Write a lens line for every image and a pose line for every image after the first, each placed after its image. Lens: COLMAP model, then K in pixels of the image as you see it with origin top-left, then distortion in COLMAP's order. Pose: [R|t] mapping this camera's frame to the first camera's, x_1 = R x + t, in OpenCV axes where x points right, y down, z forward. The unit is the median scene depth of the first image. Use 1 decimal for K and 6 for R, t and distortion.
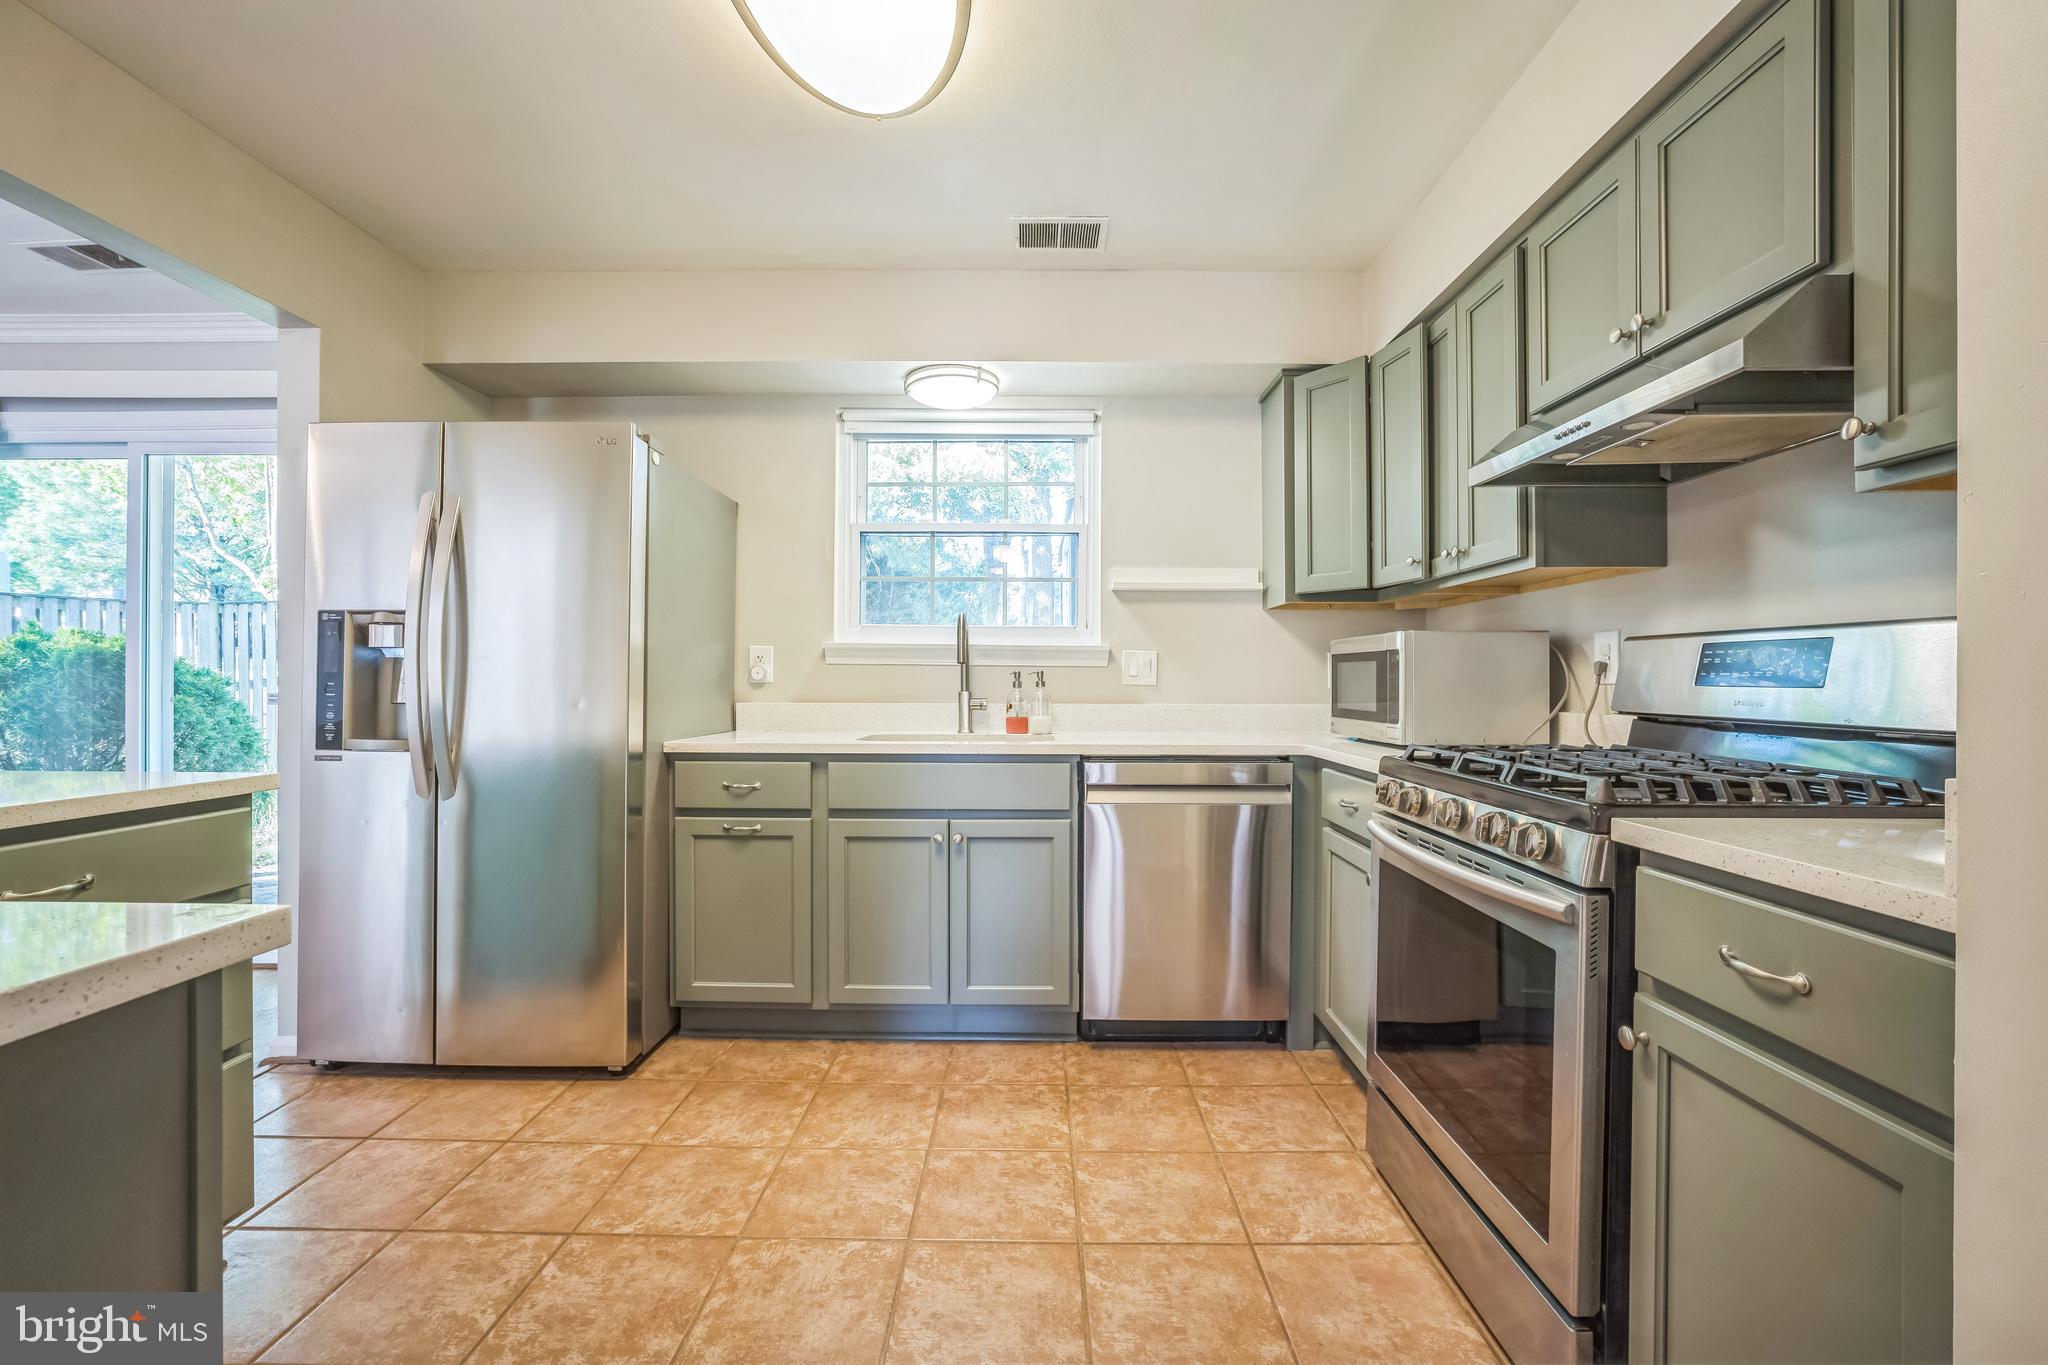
lens RADIAL K [[872.1, 0, 1035.8], [0, 872.1, 679.5], [0, 0, 1]] dist [-0.012998, 0.002469]
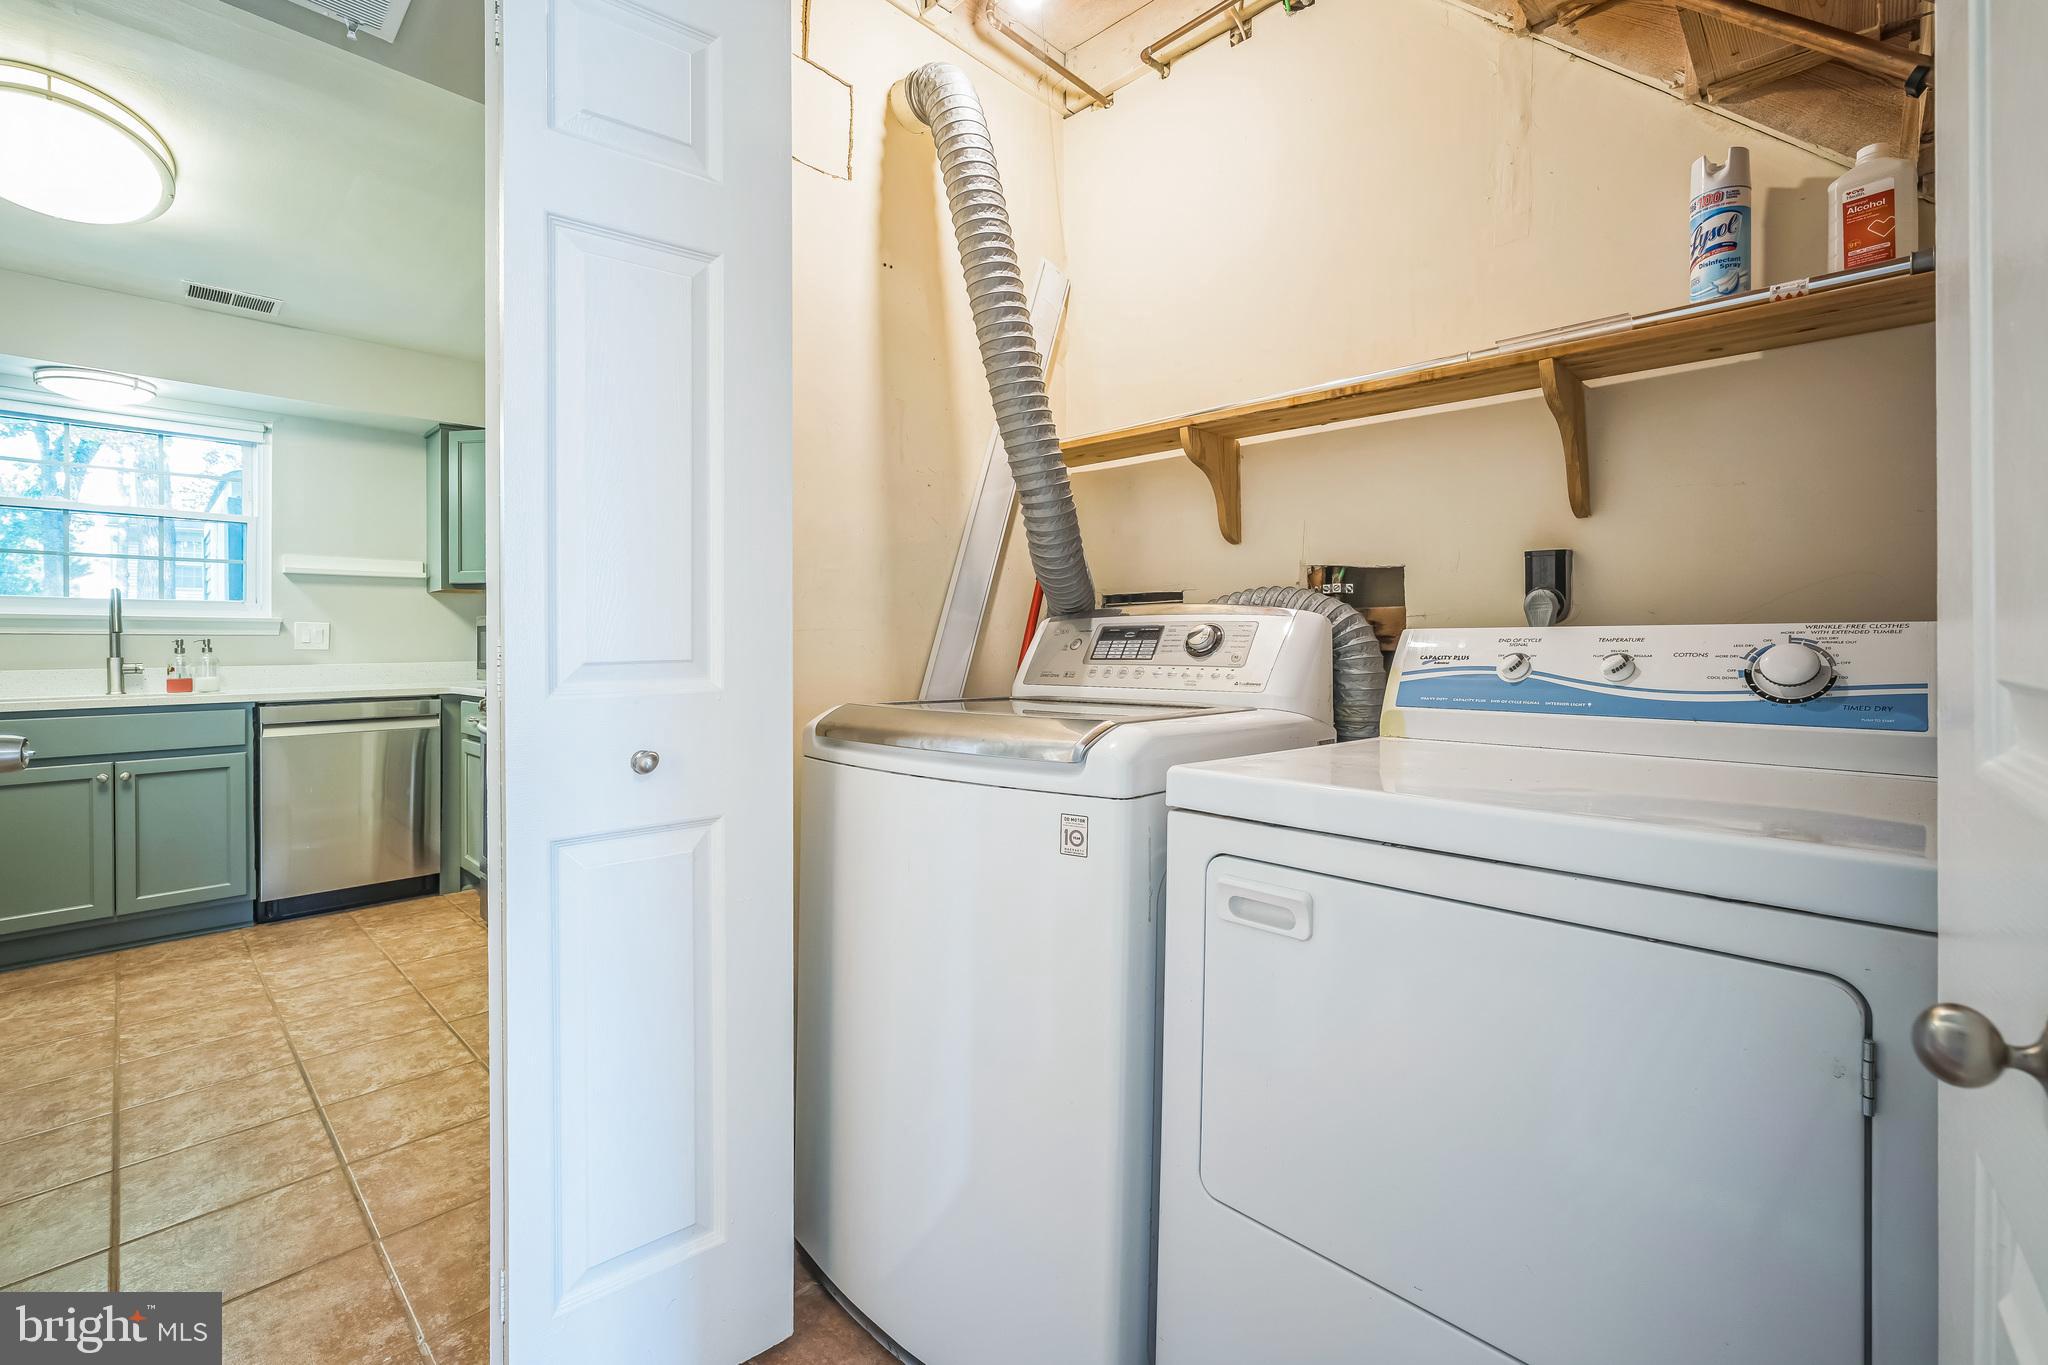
lens RADIAL K [[872.1, 0, 1017.2], [0, 872.1, 635.8], [0, 0, 1]] dist [-0.012998, 0.002469]
pose [[0.695207, -0.003783, 0.718799, -0.085397], [0.010483, 0.999933, -0.004875, 0.004022], [-0.718733, 0.010924, 0.695200, -0.722723]]
